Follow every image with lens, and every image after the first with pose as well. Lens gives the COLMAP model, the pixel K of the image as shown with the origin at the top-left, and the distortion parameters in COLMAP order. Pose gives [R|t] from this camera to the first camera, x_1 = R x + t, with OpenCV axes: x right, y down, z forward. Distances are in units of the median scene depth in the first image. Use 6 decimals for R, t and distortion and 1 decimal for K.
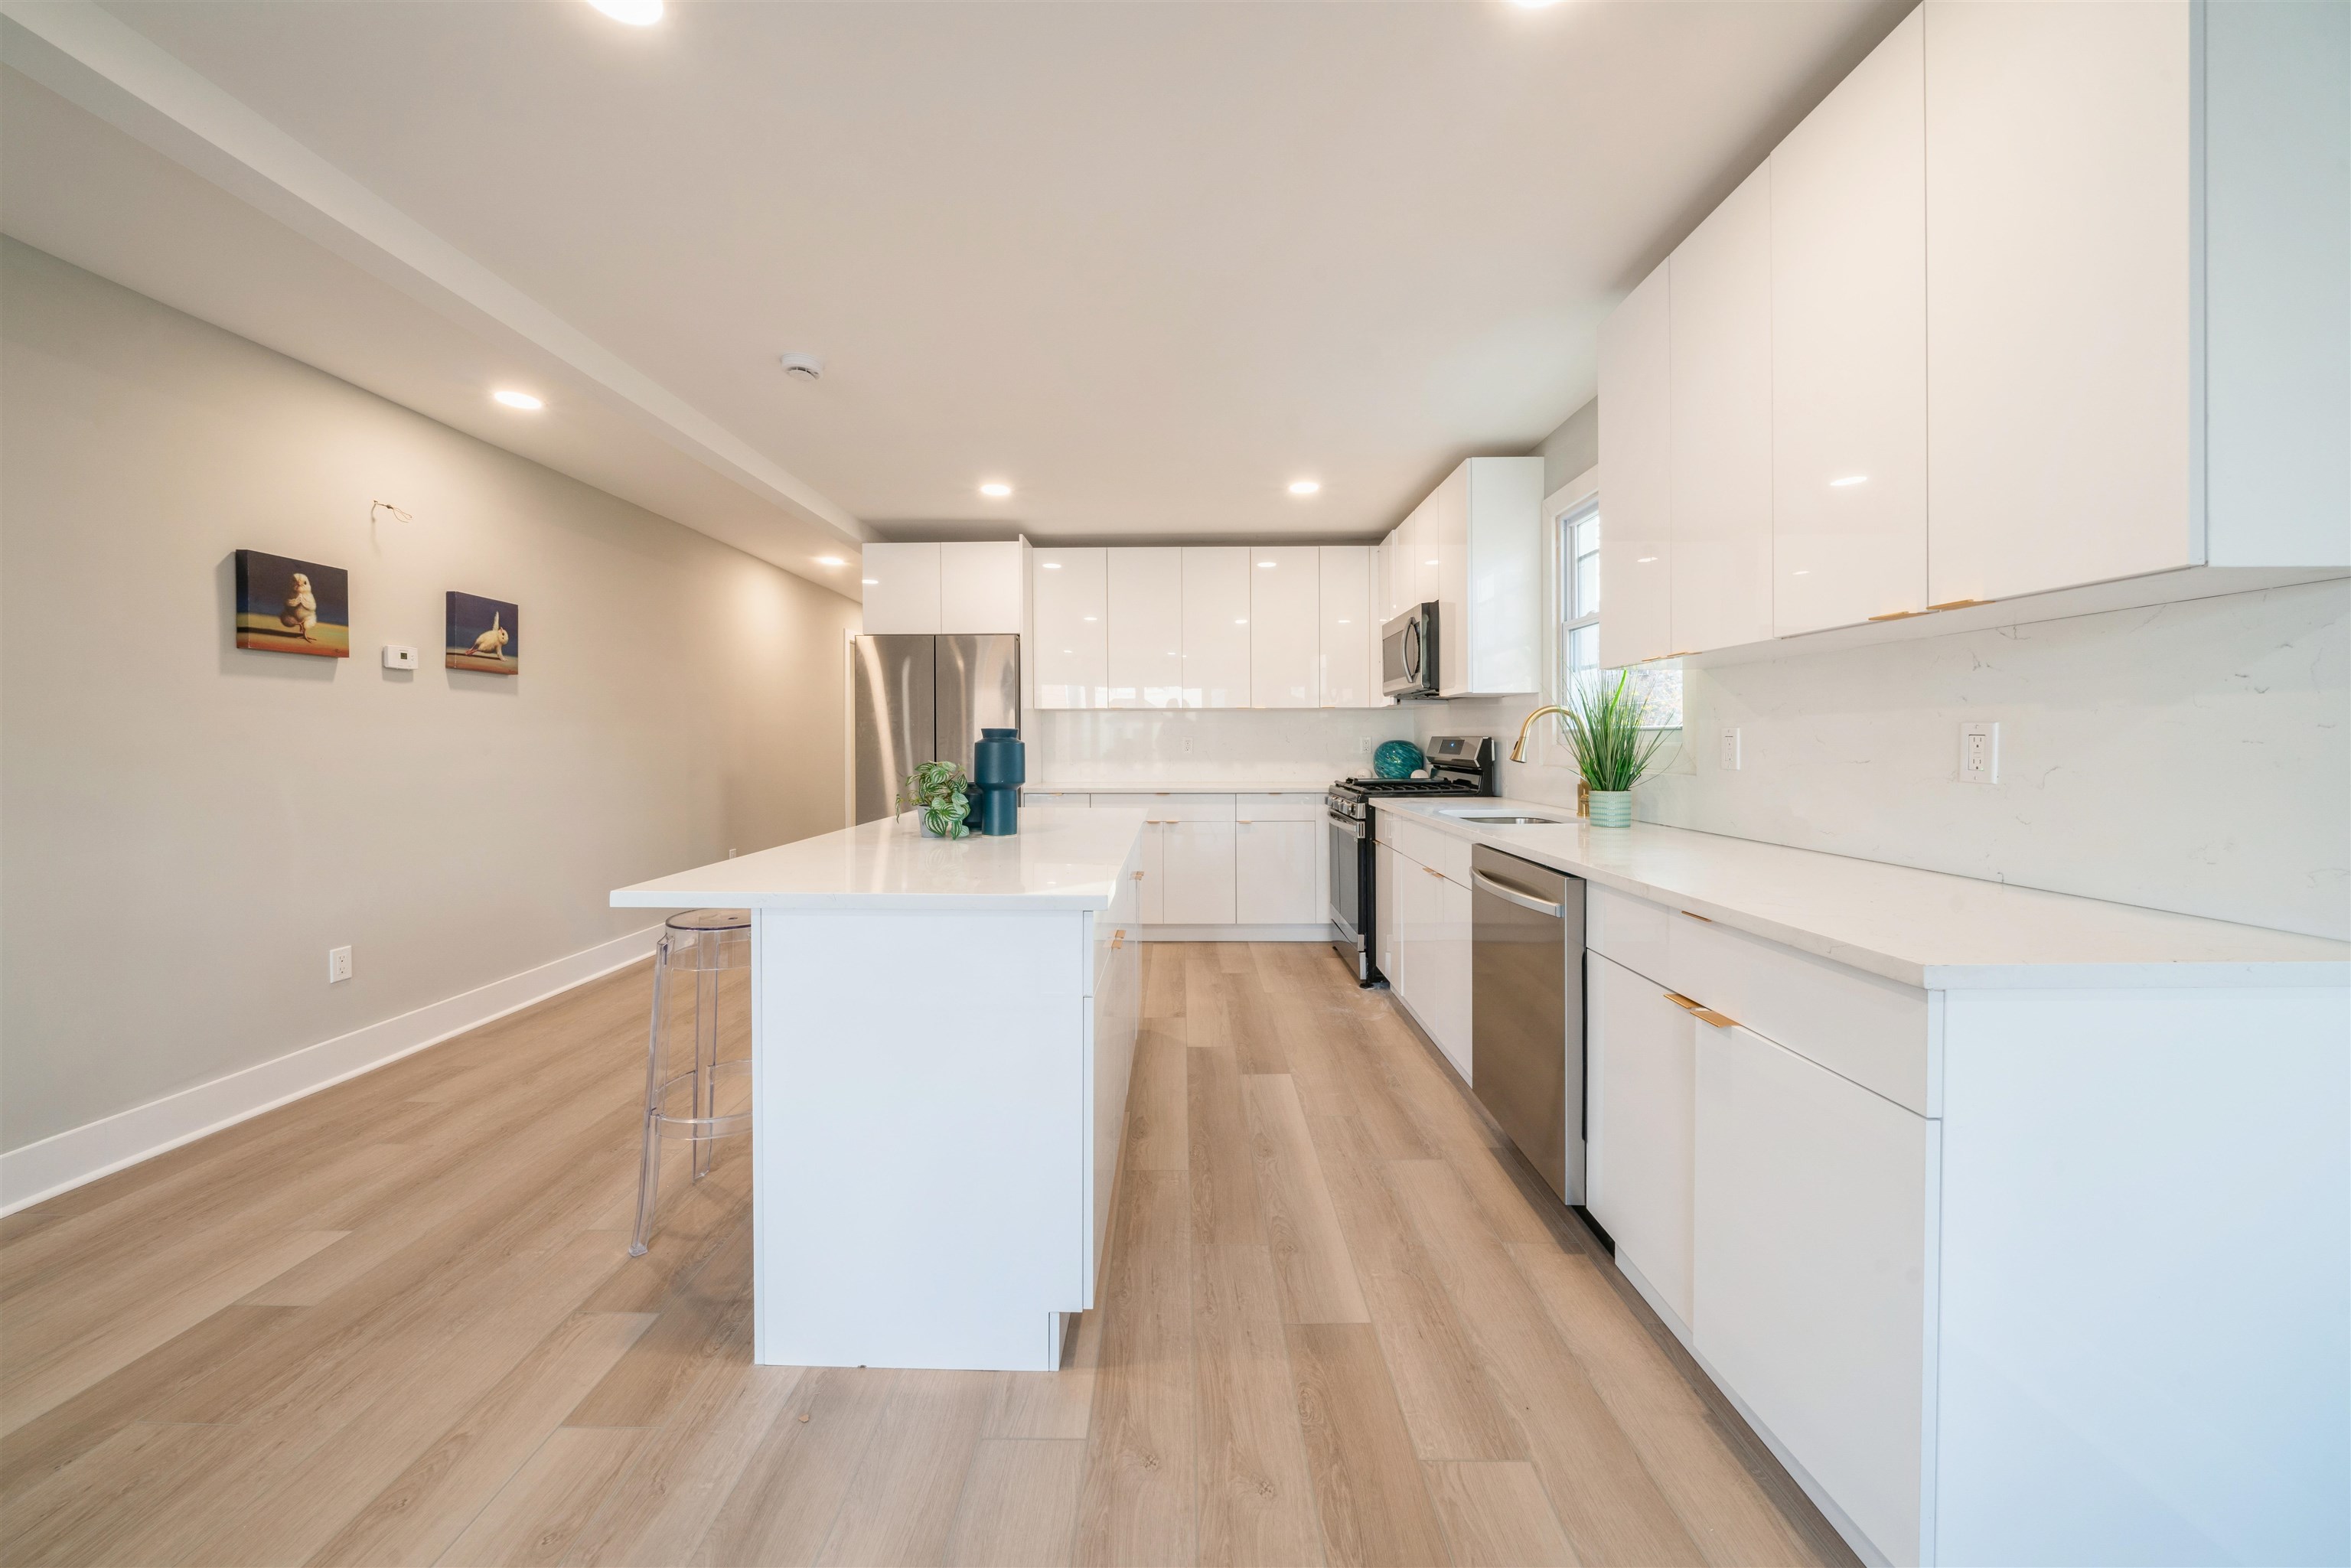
lens RADIAL K [[807.1, 0, 1166.8], [0, 807.1, 754.6], [0, 0, 1]] dist [-0.006876, -0.000114]
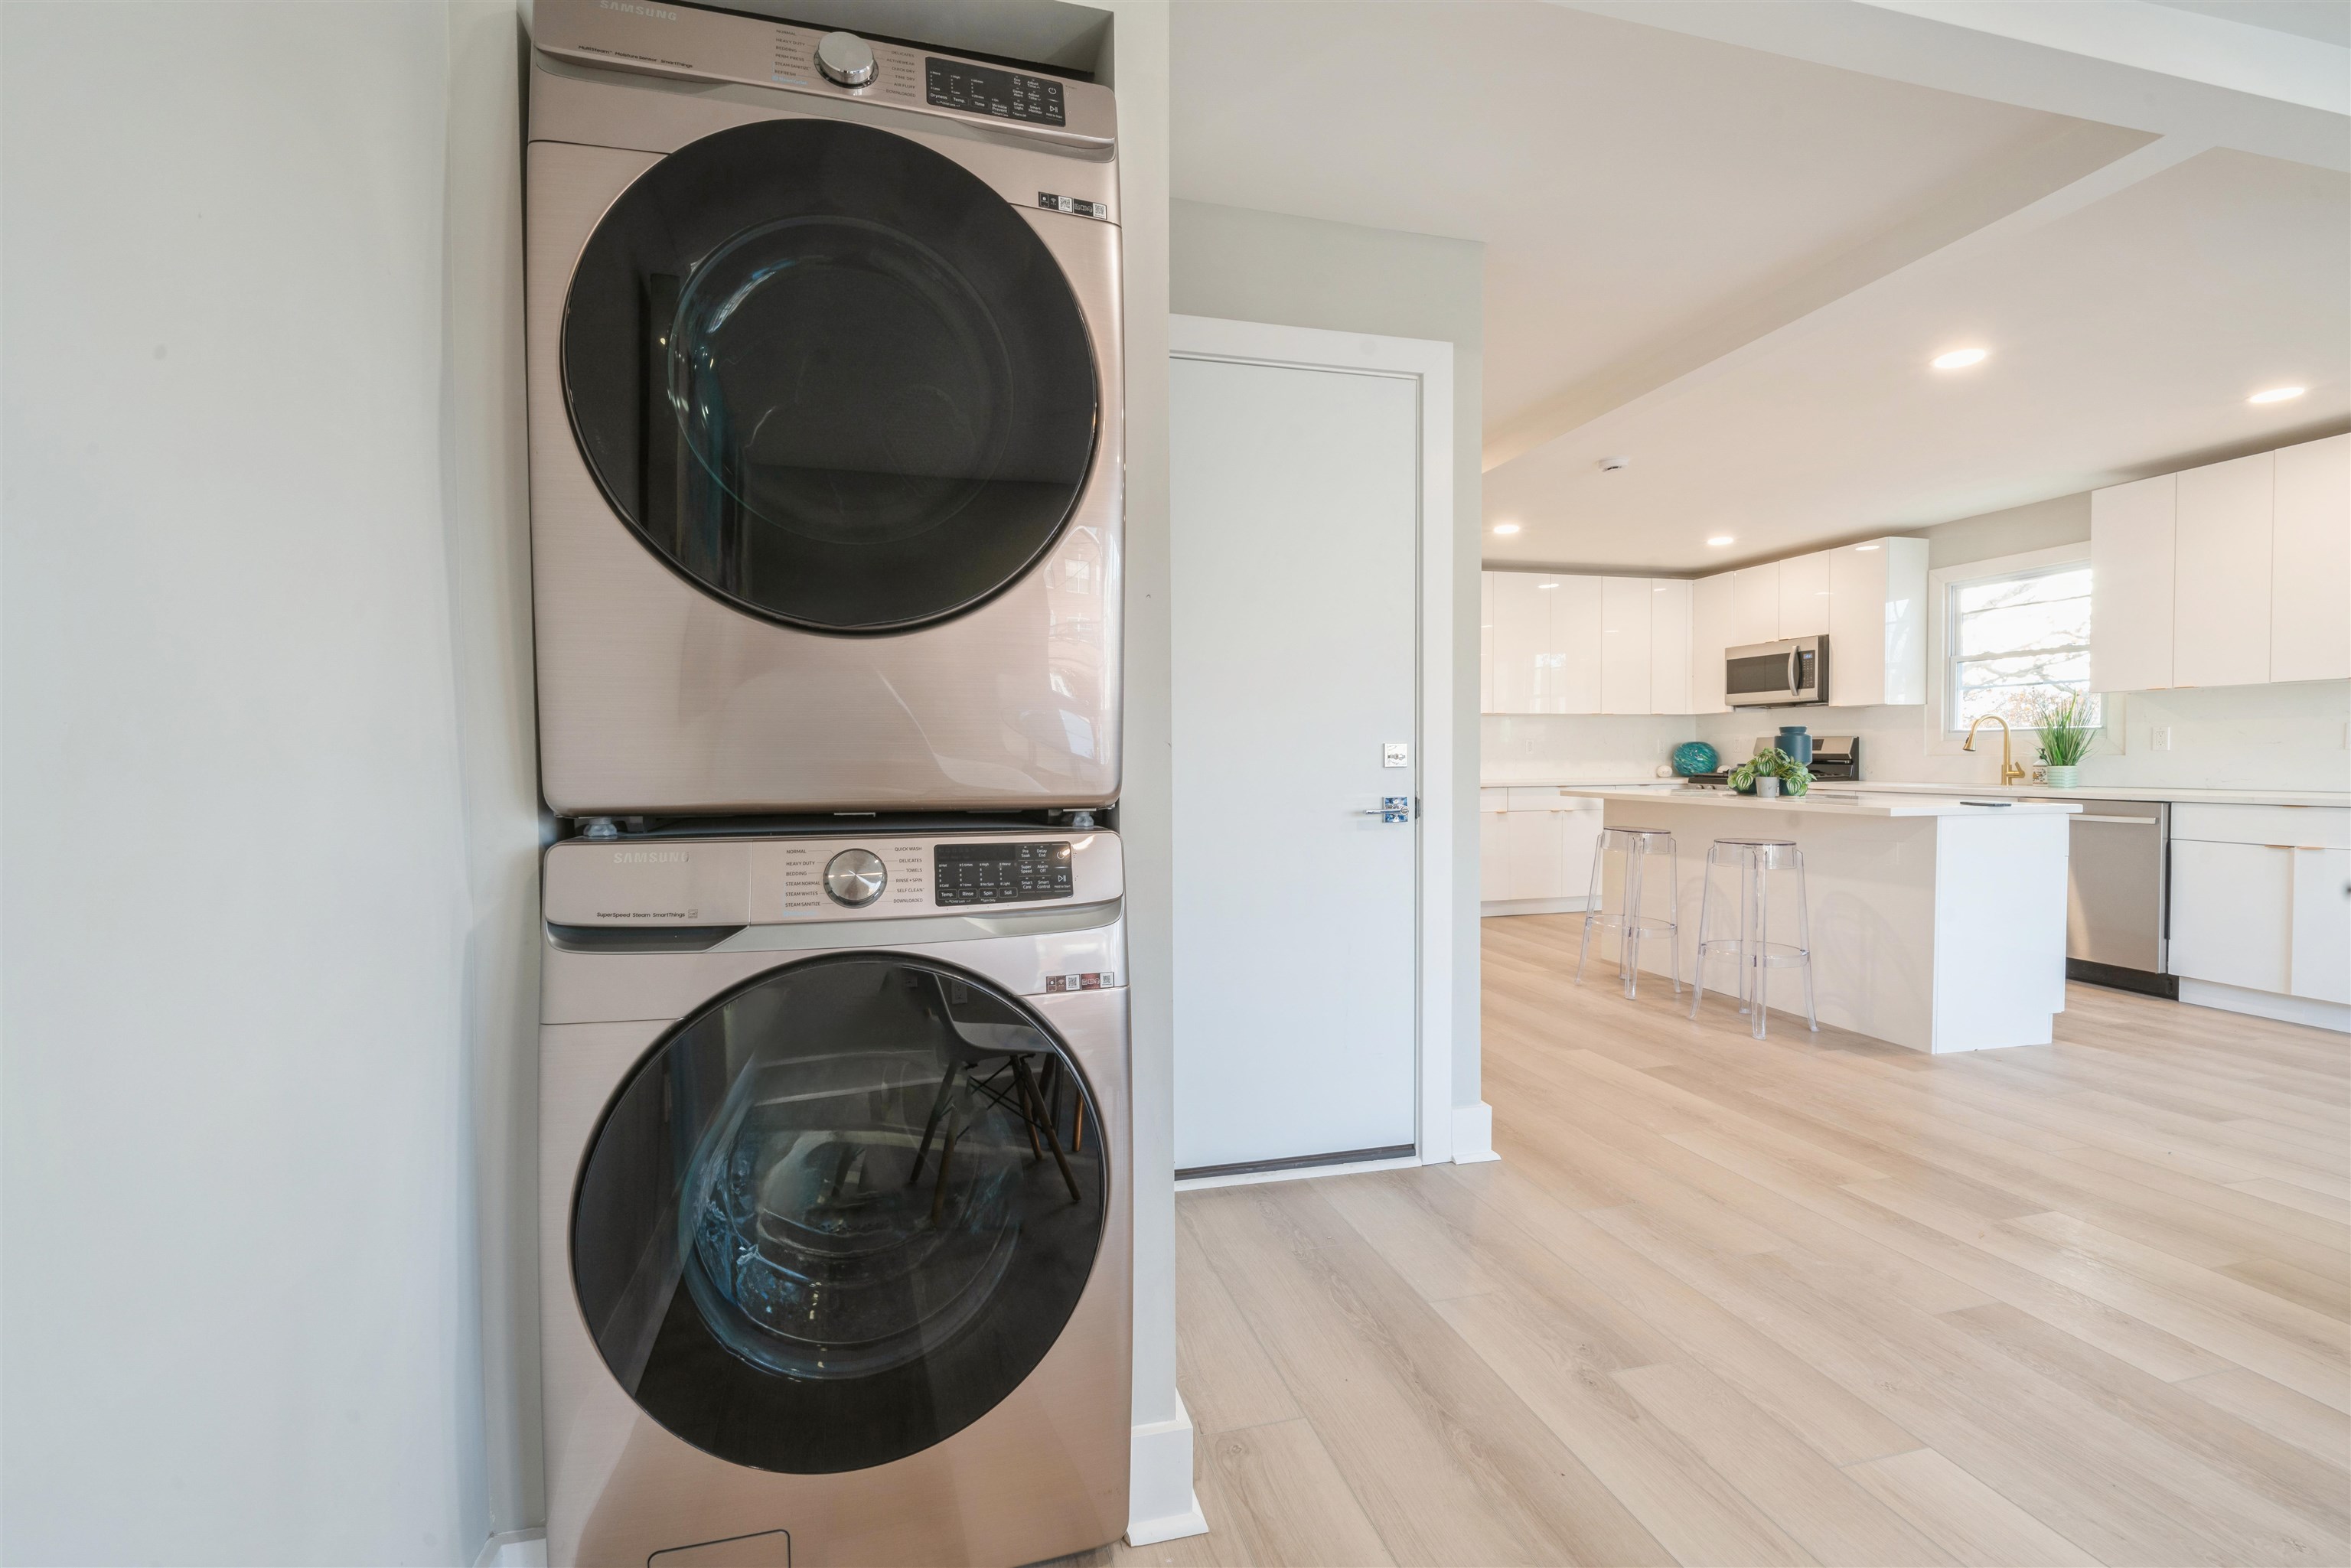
lens RADIAL K [[1027.7, 0, 1164.6], [0, 1027.7, 784.6], [0, 0, 1]] dist [0.000968, 0.000311]
pose [[0.962955, -0.012303, 0.269380, -1.519615], [0.009079, 0.999872, 0.013208, 0.033211], [-0.269508, -0.010273, 0.962943, -0.450950]]
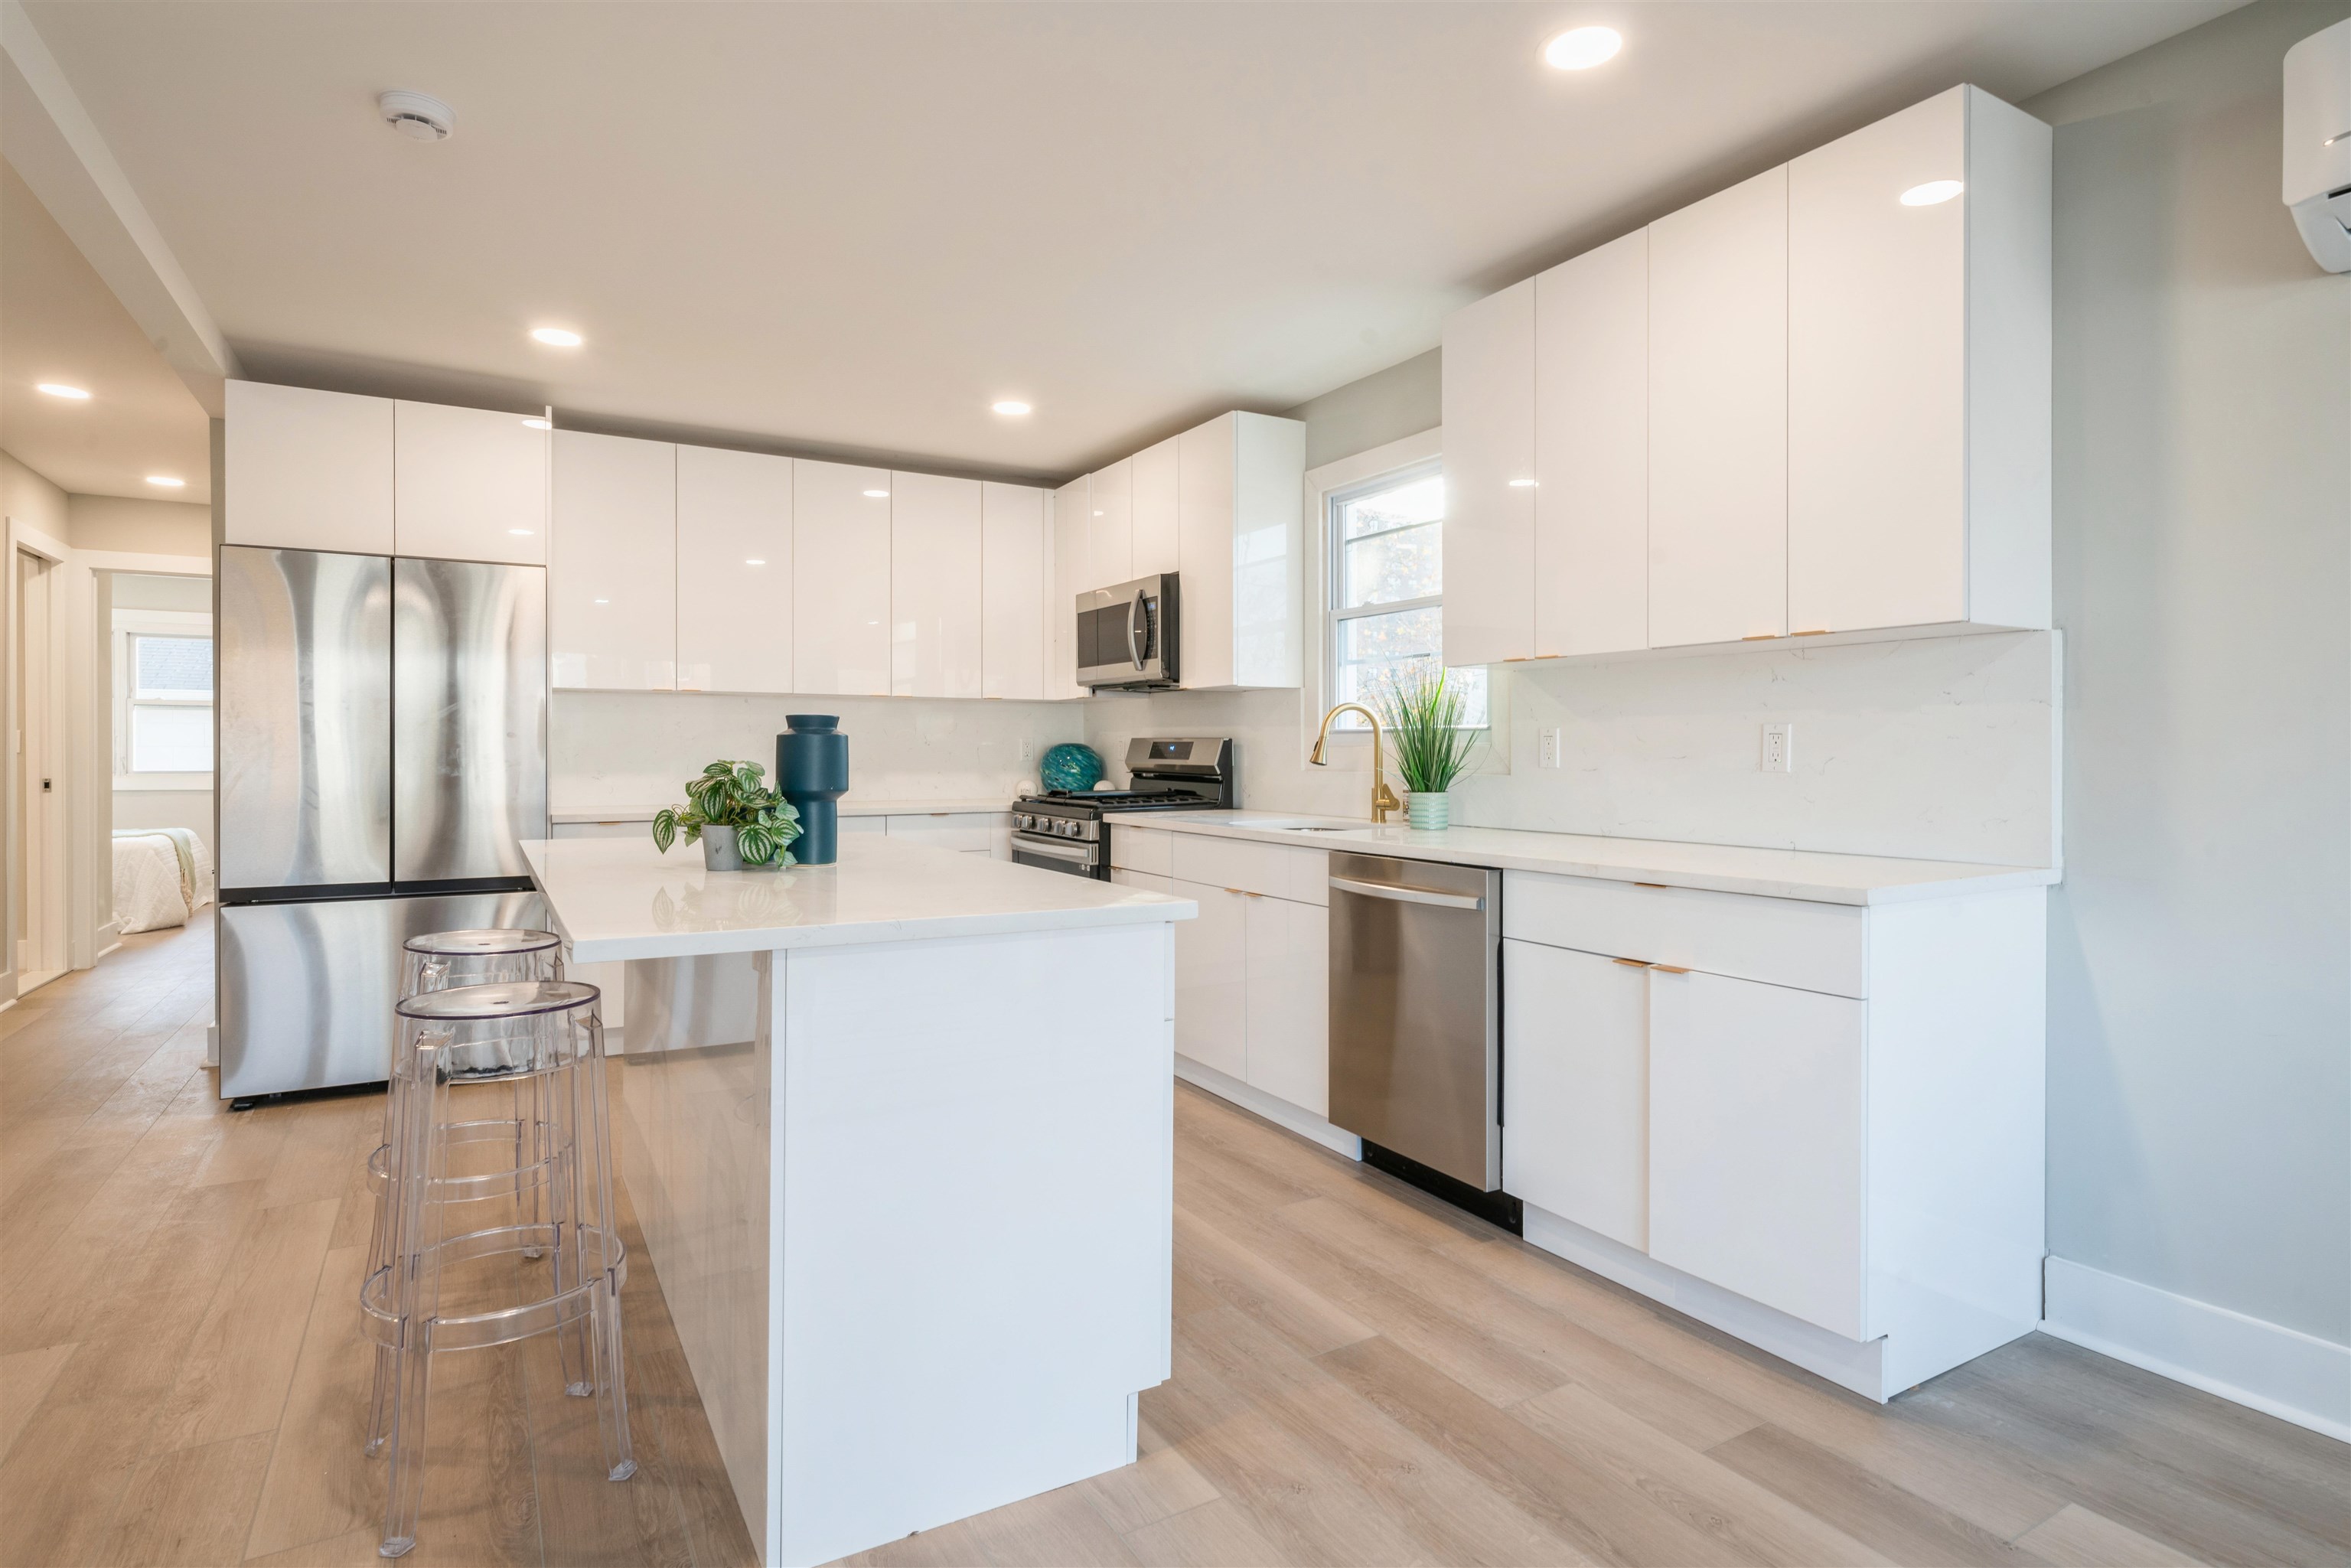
lens RADIAL K [[1210.0, 0, 1168.0], [0, 1210.0, 758.4], [0, 0, 1]] dist [0.000844, 0.000803]
pose [[0.856536, 0.000934, 0.516086, -0.396576], [0.004431, 0.999948, -0.009165, 0.013859], [-0.516068, 0.010137, 0.856487, -0.068665]]
